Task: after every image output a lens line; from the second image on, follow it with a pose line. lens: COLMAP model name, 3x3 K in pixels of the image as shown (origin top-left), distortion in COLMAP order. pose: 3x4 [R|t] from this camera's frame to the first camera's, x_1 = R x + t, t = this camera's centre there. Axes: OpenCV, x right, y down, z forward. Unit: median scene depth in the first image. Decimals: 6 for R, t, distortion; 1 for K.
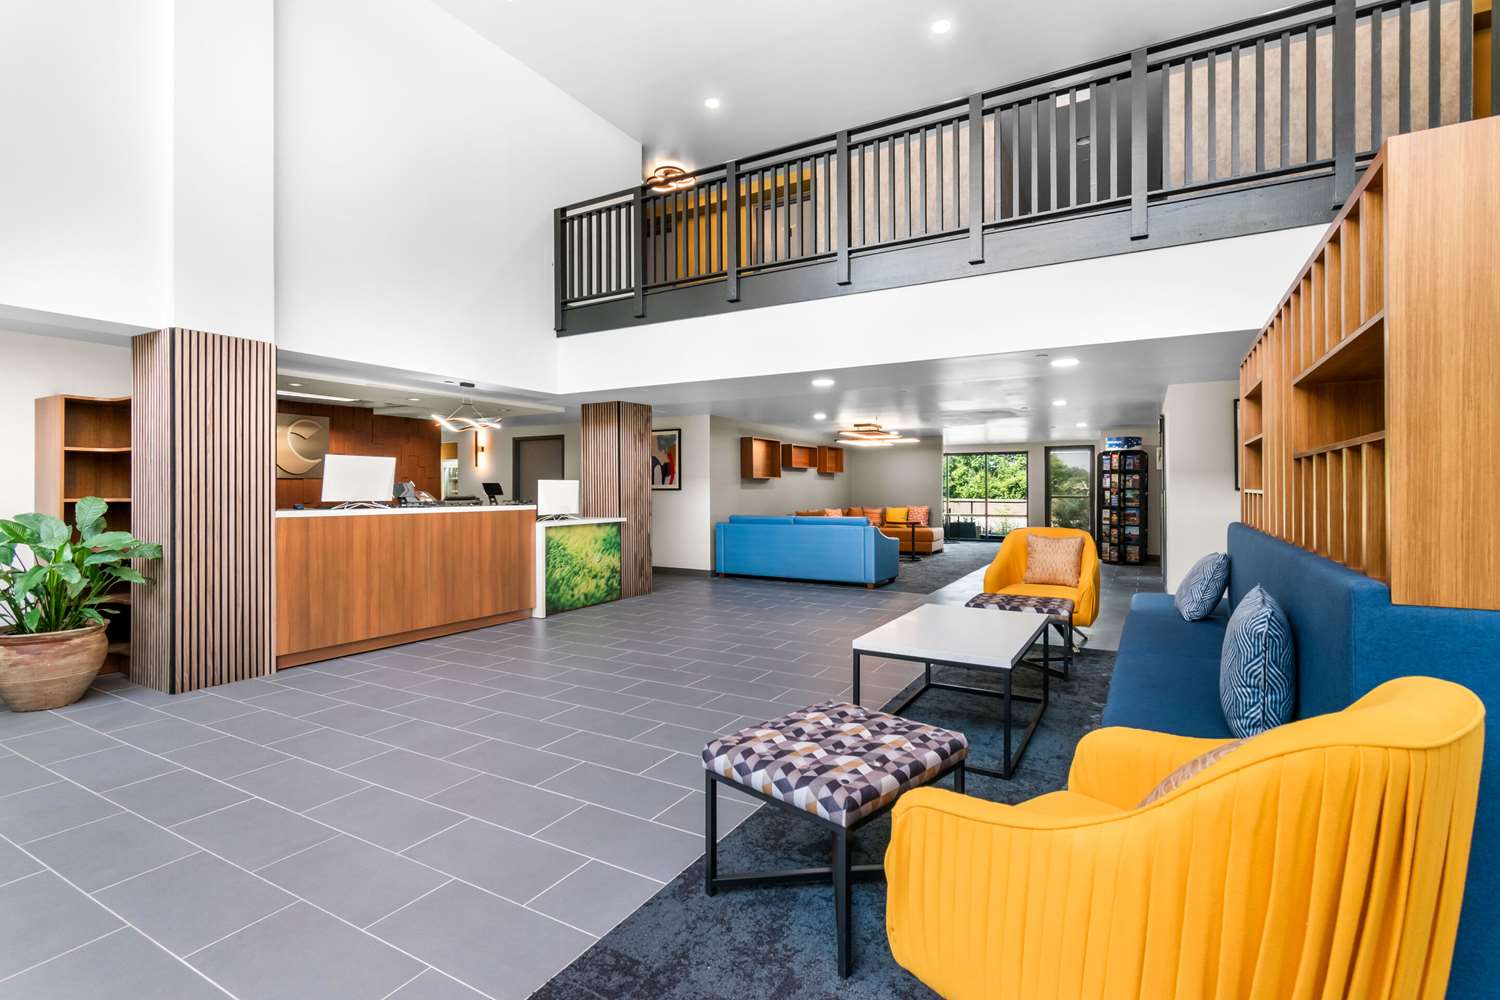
lens RADIAL K [[698.5, 0, 749.8], [0, 698.5, 487.2], [0, 0, 1]] dist [-0.060430, 0.000026]
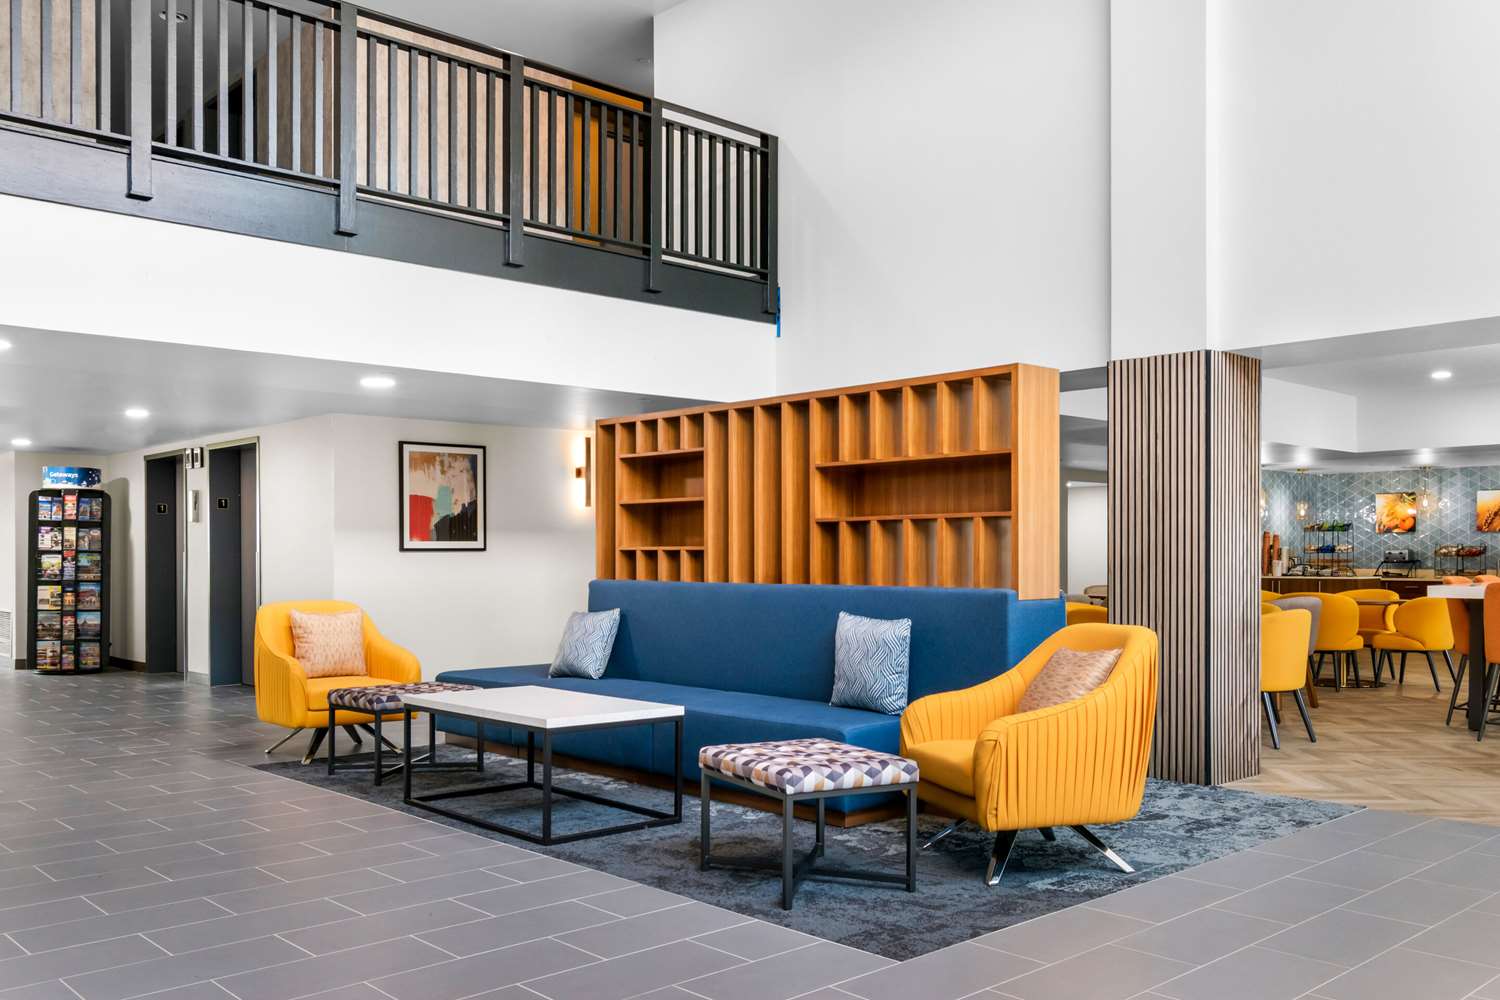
lens RADIAL K [[1304.3, 0, 751.6], [0, 1304.3, 503.1], [0, 0, 1]] dist [-0.054500, 0.000615]
pose [[0.306142, 0.036139, 0.951300, -0.372251], [-0.001377, 0.999295, -0.037520, 0.001340], [-0.951985, 0.010177, 0.305976, 0.069128]]
